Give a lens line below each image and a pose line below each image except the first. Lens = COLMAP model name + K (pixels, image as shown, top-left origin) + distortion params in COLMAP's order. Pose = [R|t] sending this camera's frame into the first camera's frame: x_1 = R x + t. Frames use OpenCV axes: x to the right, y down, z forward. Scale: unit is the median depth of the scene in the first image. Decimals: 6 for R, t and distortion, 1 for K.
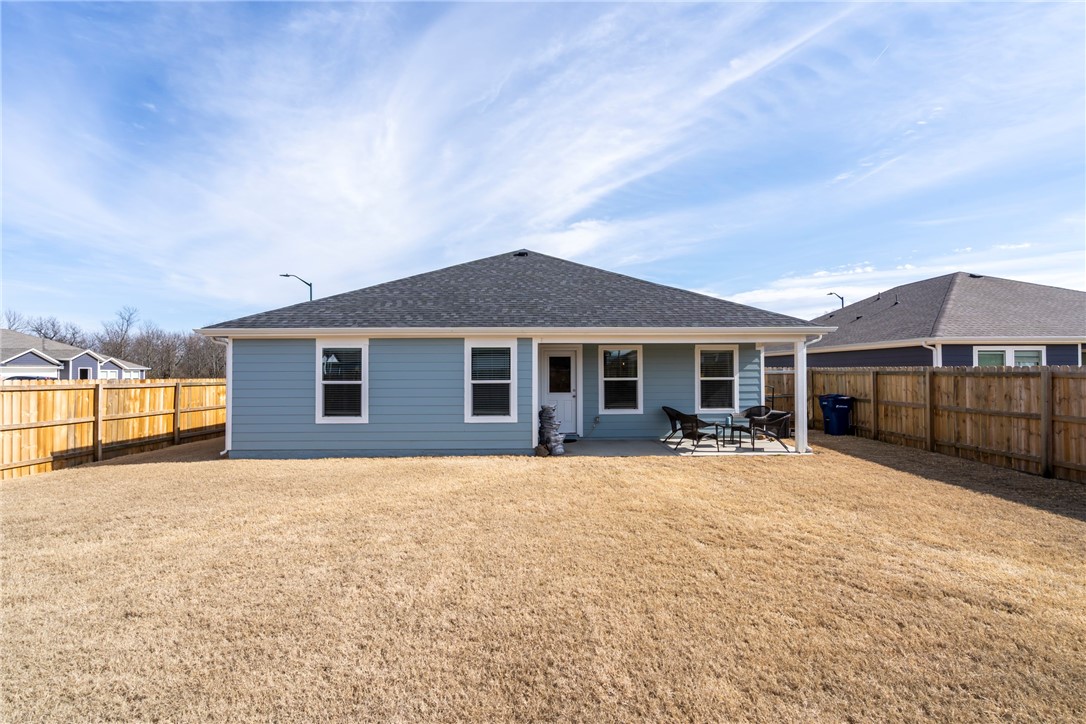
lens RADIAL K [[501.3, 0, 543.0], [0, 501.3, 374.5], [0, 0, 1]] dist [0.004837, 0.000530]
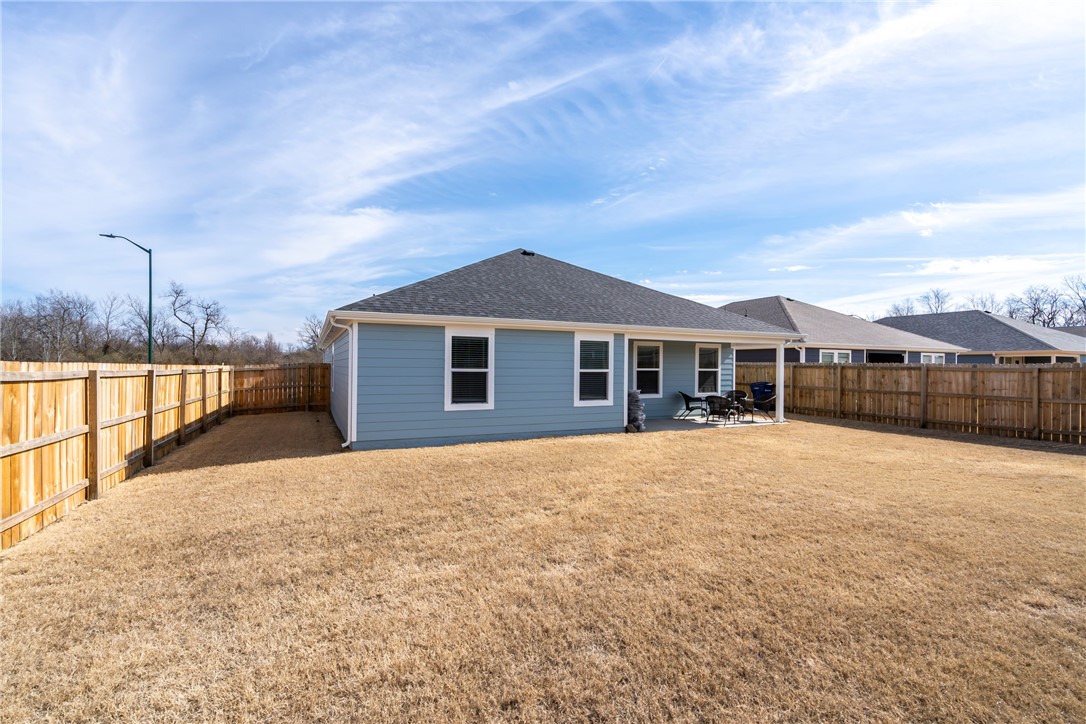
lens RADIAL K [[494.5, 0, 540.1], [0, 494.5, 356.6], [0, 0, 1]] dist [-0.004245, -0.000034]
pose [[0.912221, 0.018457, 0.409283, -0.681661], [-0.010057, 0.999692, -0.022666, 0.009593], [-0.409576, 0.016560, 0.912126, 0.014506]]
